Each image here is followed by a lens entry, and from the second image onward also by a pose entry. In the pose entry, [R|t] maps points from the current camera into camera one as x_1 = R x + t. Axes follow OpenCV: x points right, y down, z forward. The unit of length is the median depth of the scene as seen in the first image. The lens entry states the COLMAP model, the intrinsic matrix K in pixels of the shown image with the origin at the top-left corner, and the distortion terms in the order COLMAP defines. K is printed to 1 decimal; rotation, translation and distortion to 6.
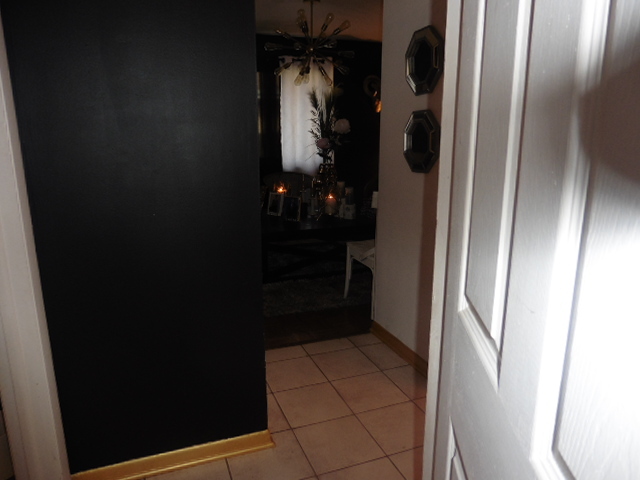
lens RADIAL K [[464.9, 0, 320.1], [0, 464.9, 240.4], [0, 0, 1]] dist [-0.011721, -0.005299]
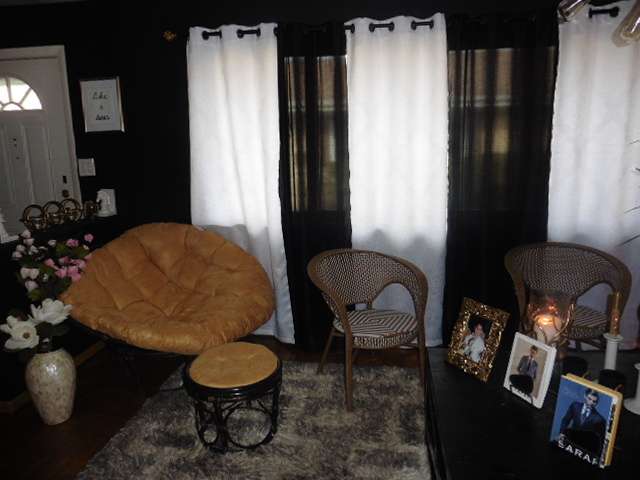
lens RADIAL K [[464.9, 0, 320.3], [0, 464.9, 240.4], [0, 0, 1]] dist [-0.011721, -0.005299]
pose [[0.876679, 0.076476, -0.474958, -0.074206], [-0.087315, 0.996180, -0.000765, -0.166979], [0.473086, 0.042142, 0.880008, 0.586279]]
